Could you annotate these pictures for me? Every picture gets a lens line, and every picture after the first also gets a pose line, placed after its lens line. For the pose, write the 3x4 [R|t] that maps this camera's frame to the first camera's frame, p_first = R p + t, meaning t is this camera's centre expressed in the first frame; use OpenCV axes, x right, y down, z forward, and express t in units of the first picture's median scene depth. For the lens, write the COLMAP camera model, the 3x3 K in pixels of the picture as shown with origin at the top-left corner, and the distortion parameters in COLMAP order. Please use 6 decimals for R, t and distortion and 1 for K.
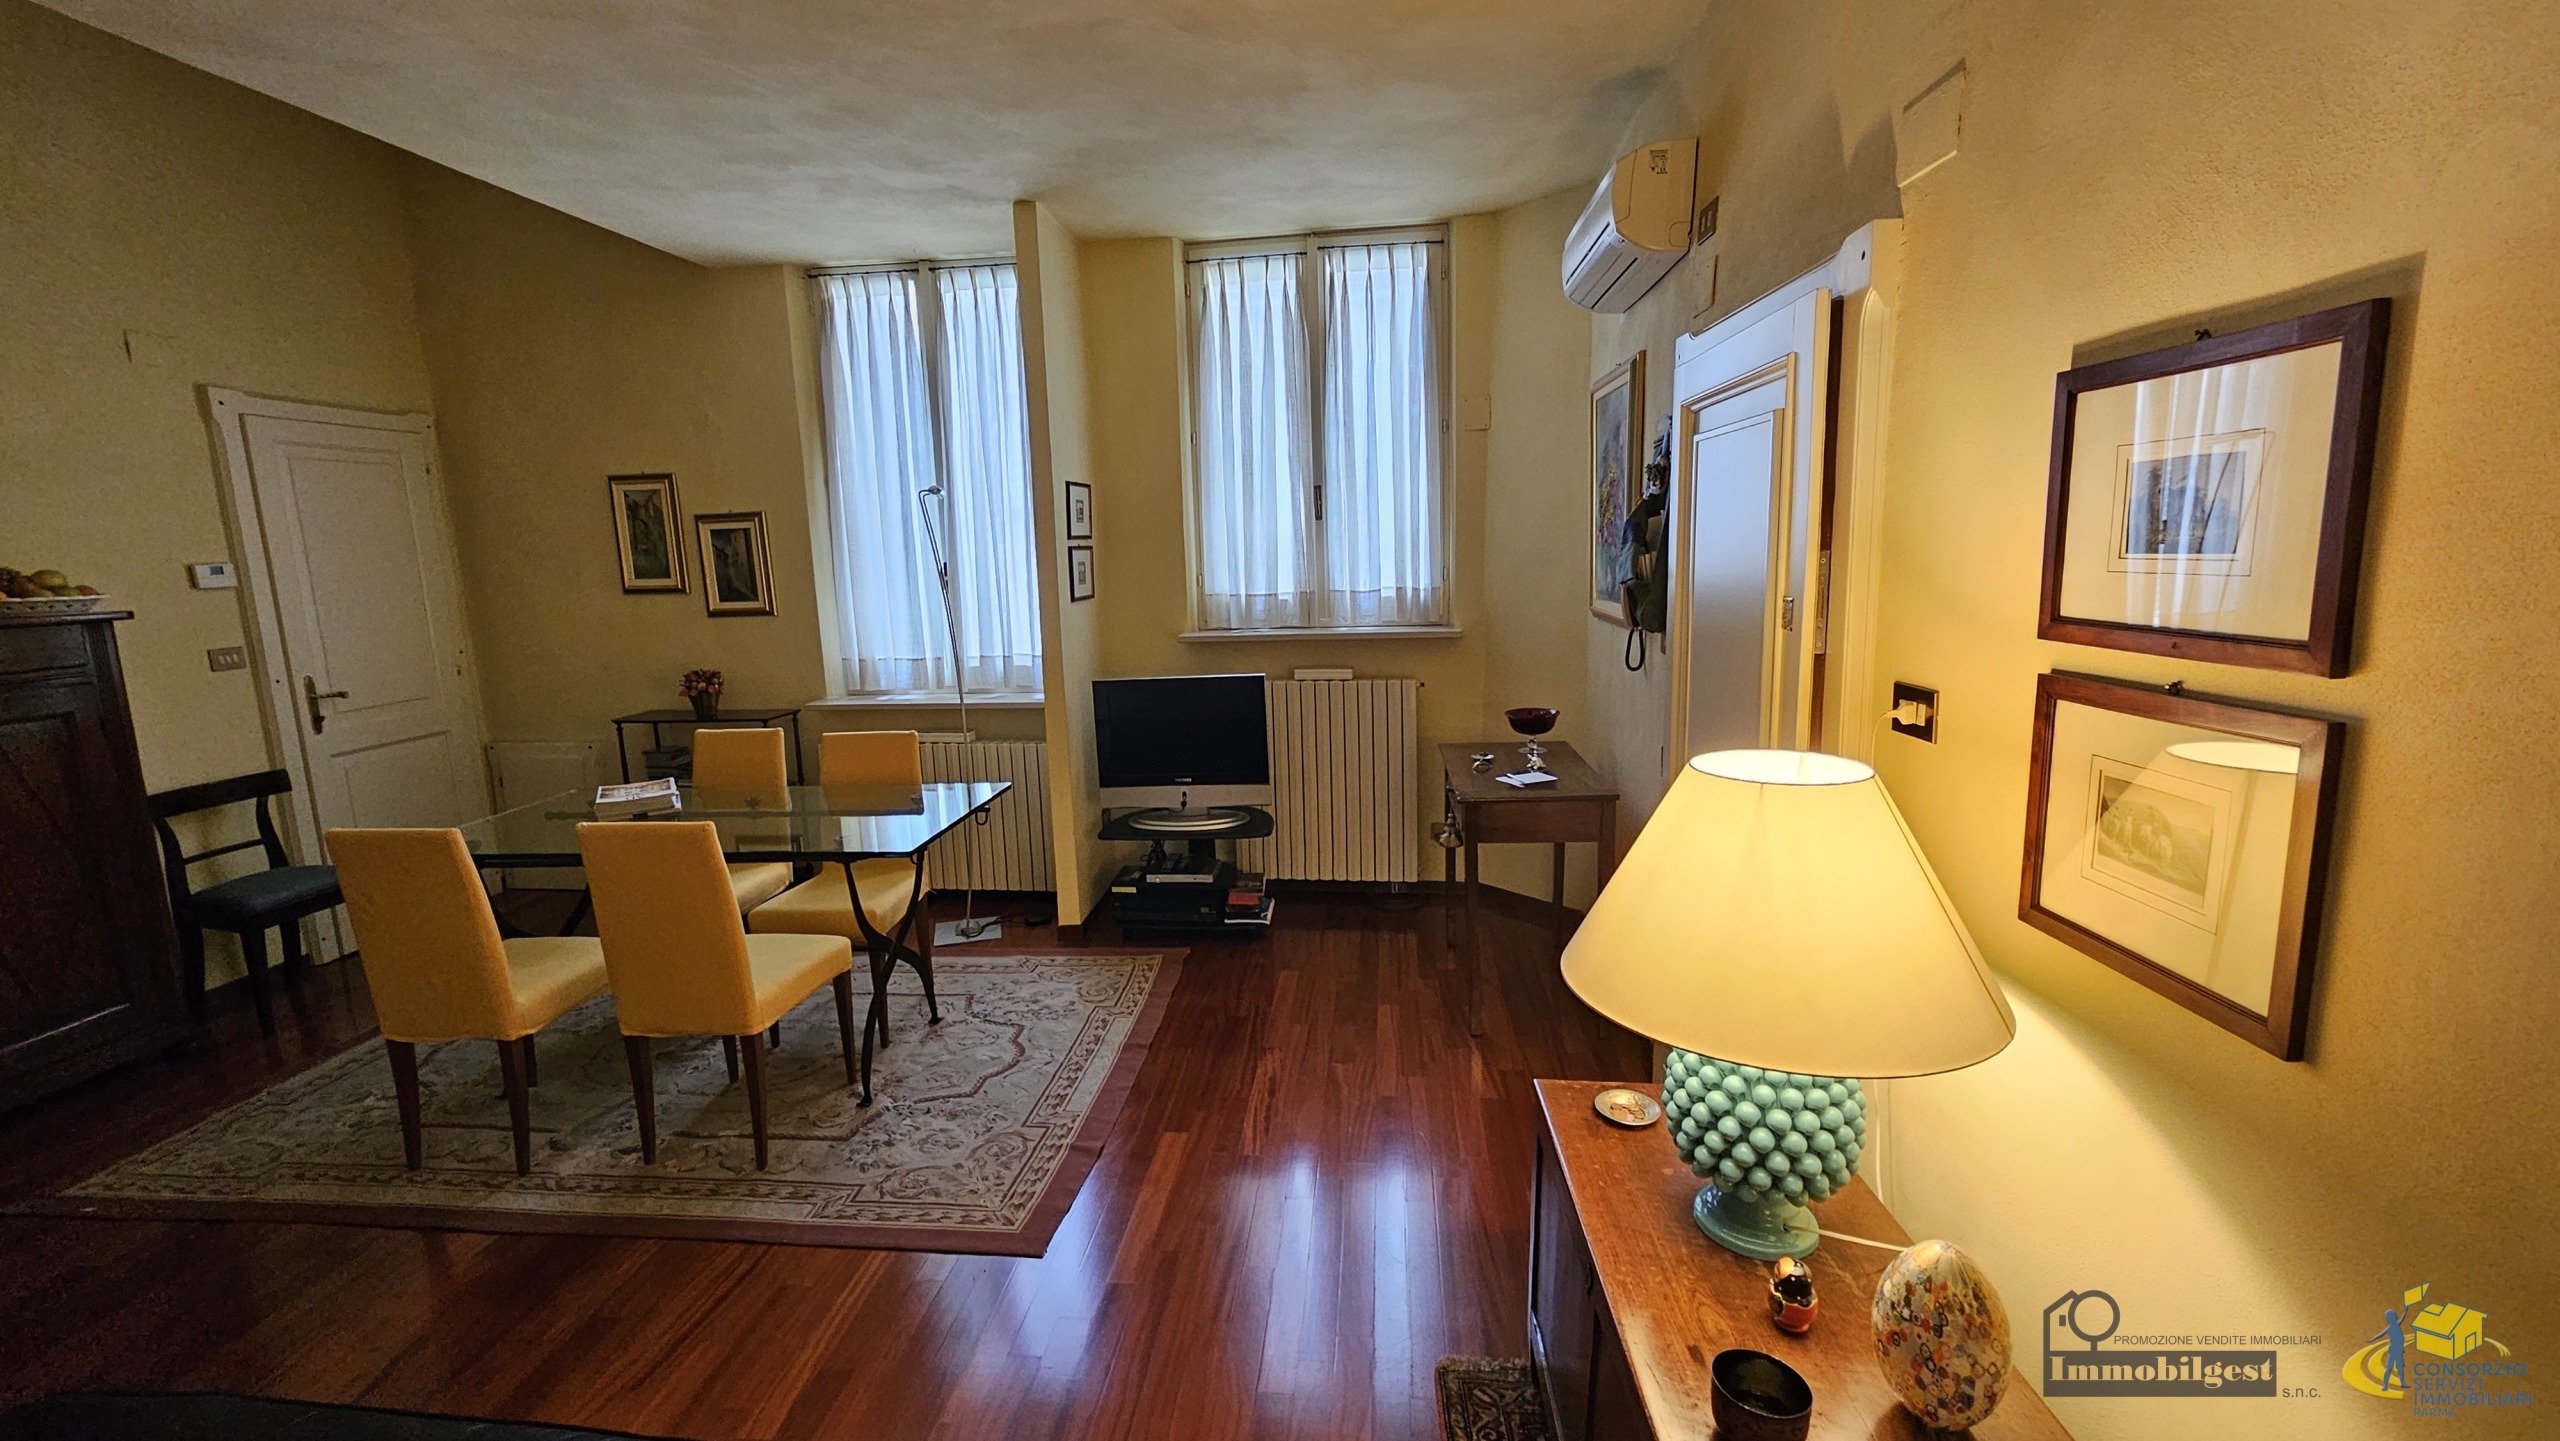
lens RADIAL K [[1049.6, 0, 1280.0], [0, 1049.6, 720.5], [0, 0, 1]] dist [0.000075, -0.000023]
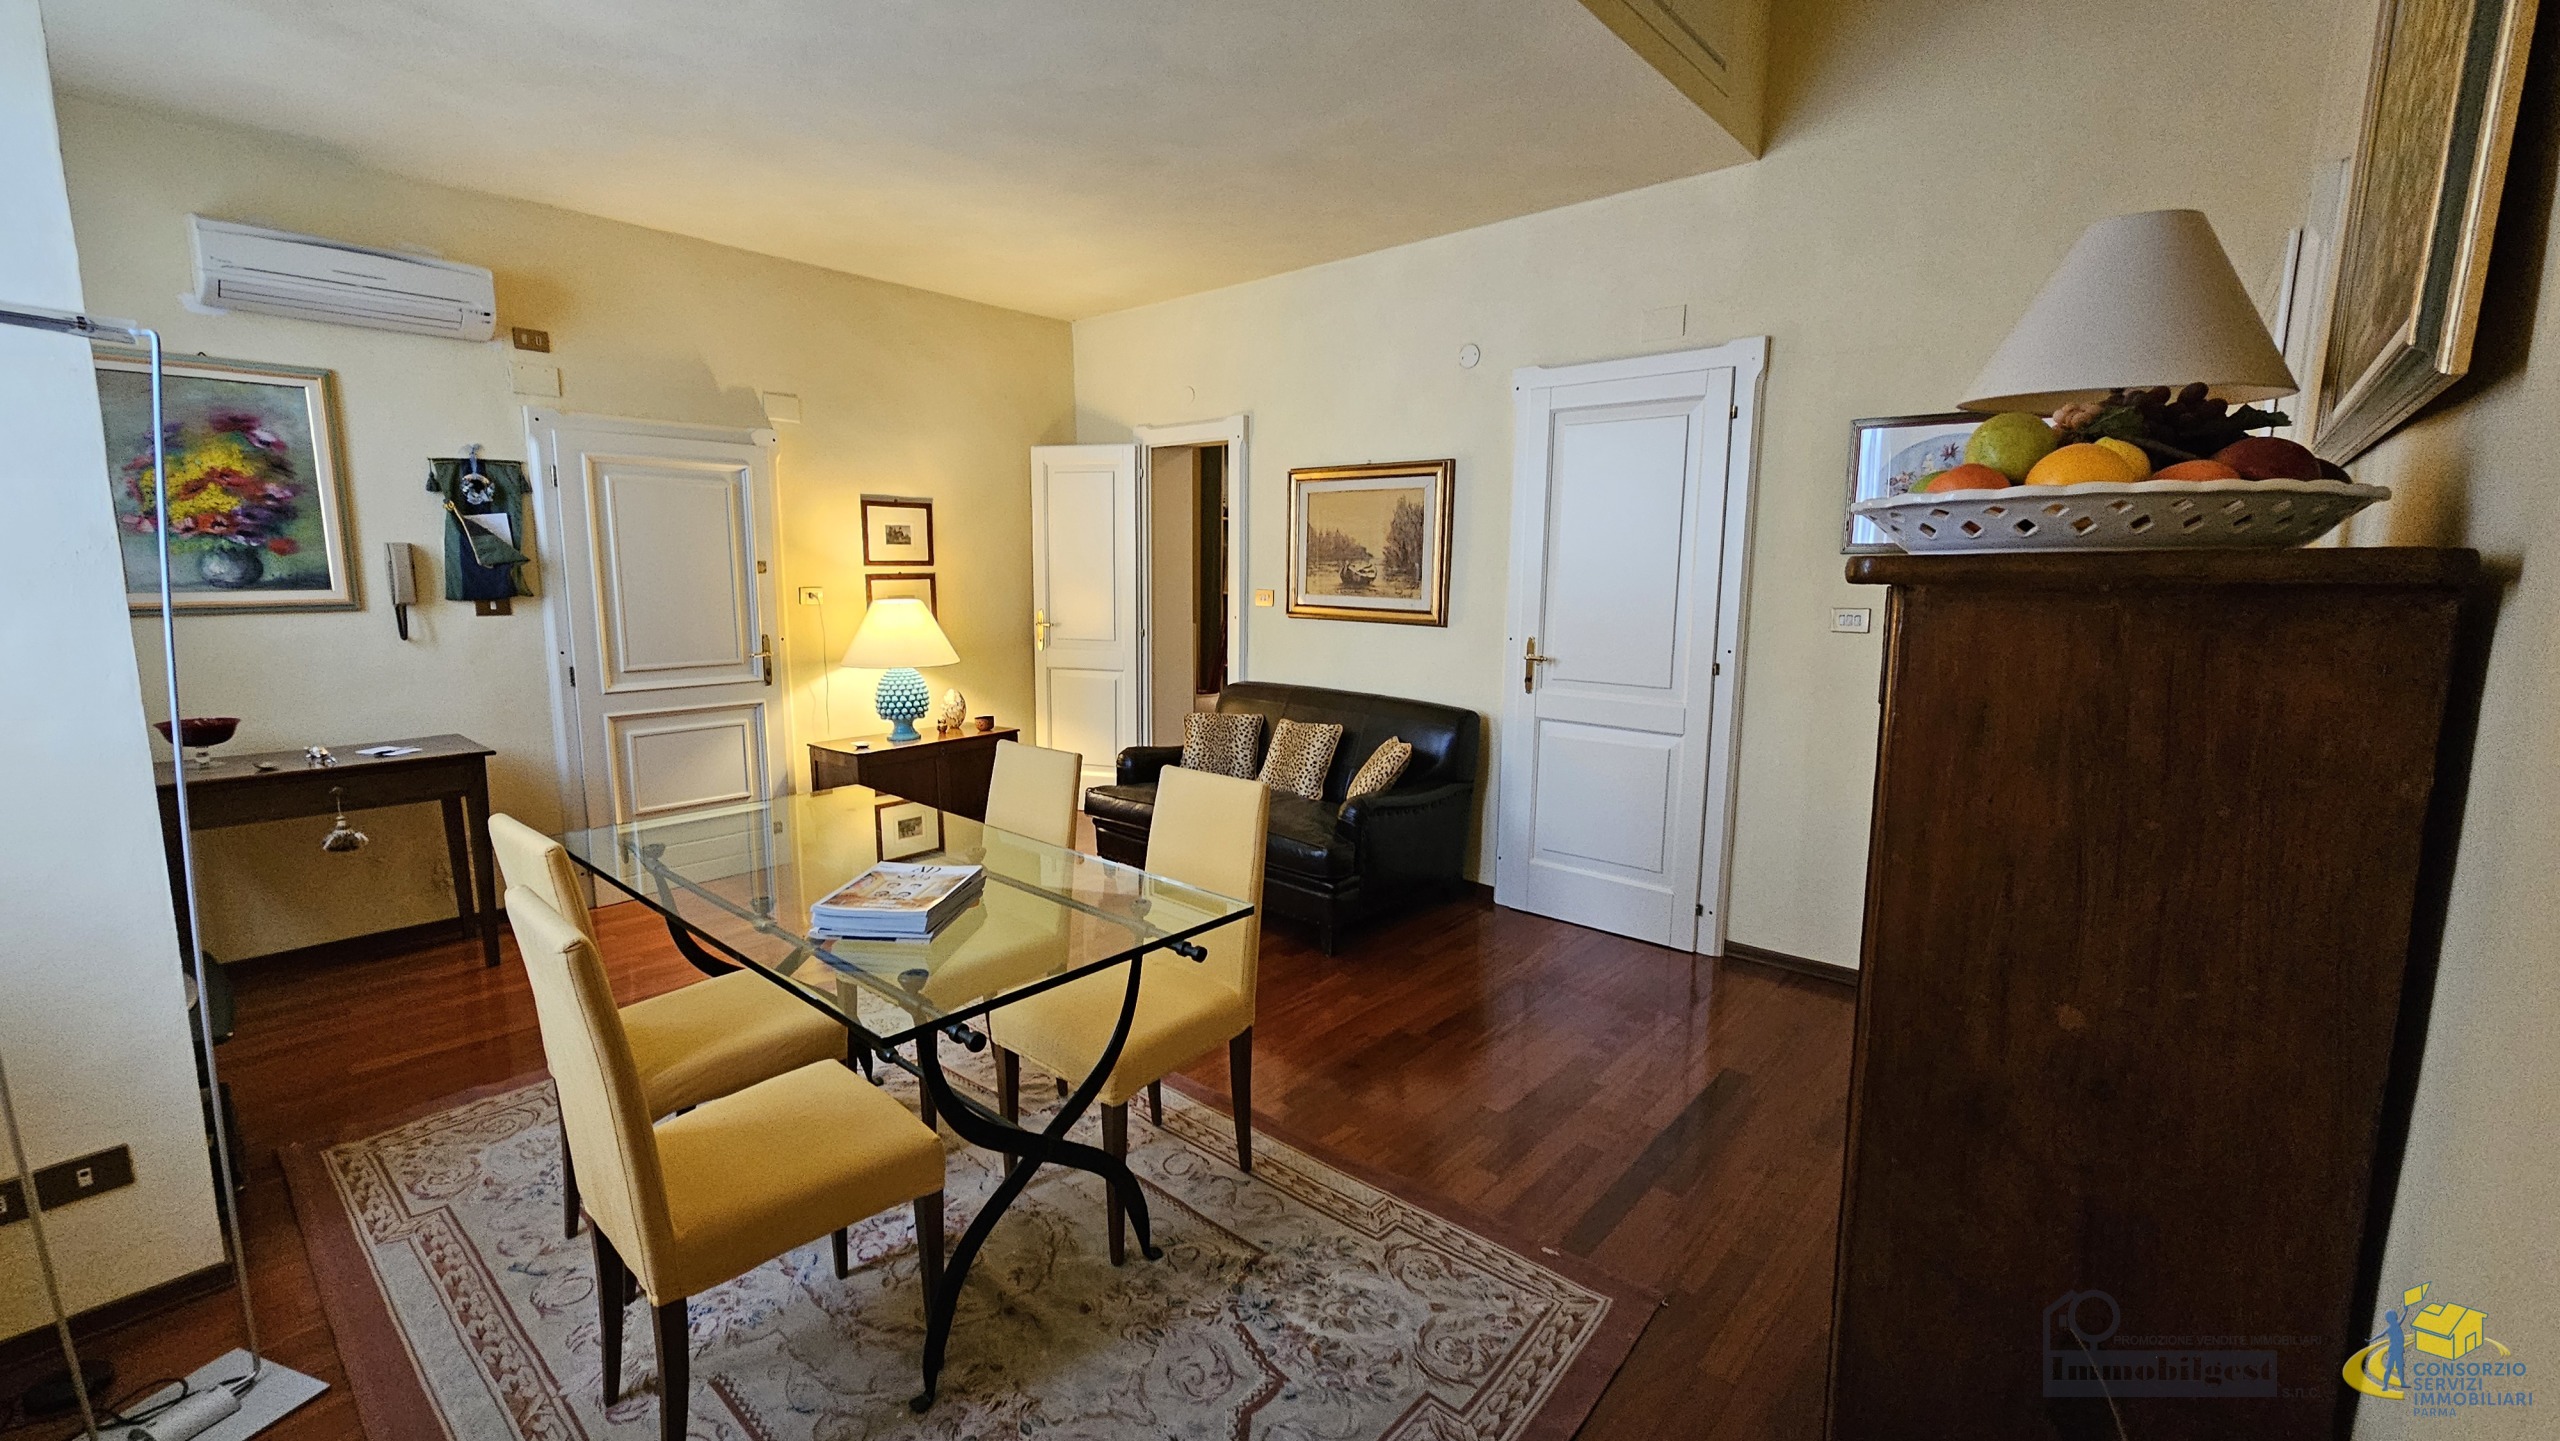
lens RADIAL K [[1049.6, 0, 1280.0], [0, 1049.6, 720.5], [0, 0, 1]] dist [0.000075, -0.000023]
pose [[-0.819241, -0.065979, 0.569642, -2.858978], [0.106119, 0.958760, 0.263664, -0.398494], [-0.563546, 0.276454, -0.778453, 3.374418]]
